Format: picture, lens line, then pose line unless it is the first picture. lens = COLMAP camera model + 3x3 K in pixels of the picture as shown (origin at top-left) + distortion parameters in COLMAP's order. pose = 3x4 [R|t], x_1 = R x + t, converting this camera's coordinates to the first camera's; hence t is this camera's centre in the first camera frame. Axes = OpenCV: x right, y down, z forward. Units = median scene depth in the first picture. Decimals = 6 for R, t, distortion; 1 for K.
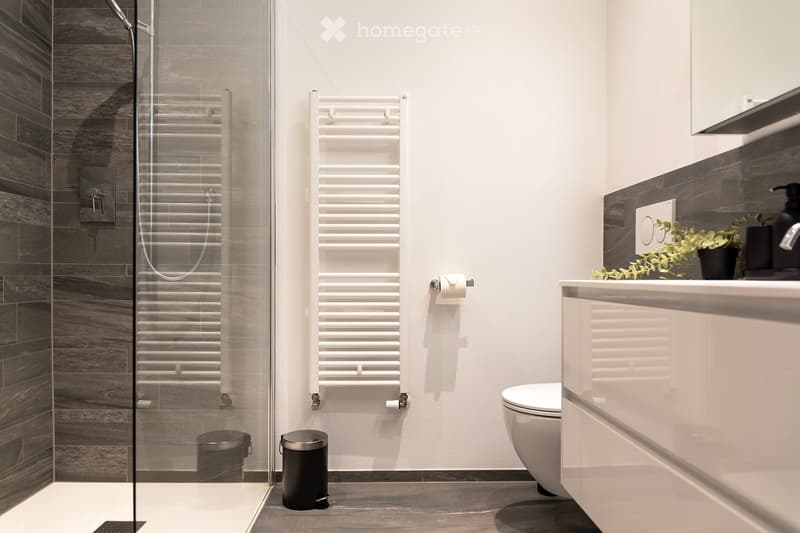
lens RADIAL K [[540.2, 0, 400.0], [0, 540.2, 266.5], [0, 0, 1]] dist [0.038117, 0.002057]
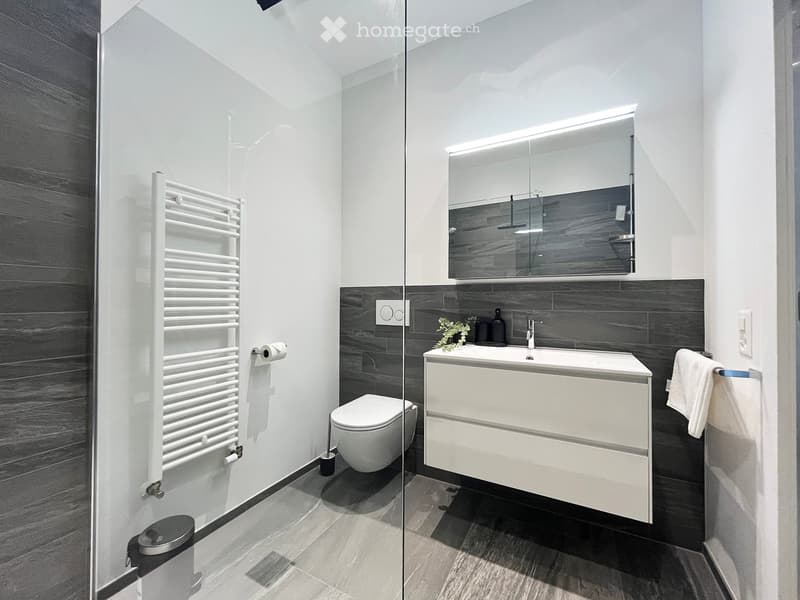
lens RADIAL K [[327.7, 0, 400.0], [0, 327.7, 300.0], [0, 0, 1]] dist [0.033122, -0.000021]
pose [[0.527105, 0.007013, 0.849771, -0.441023], [-0.012202, 0.999925, -0.000683, -0.097135], [-0.849712, -0.010008, 0.527152, 0.304150]]
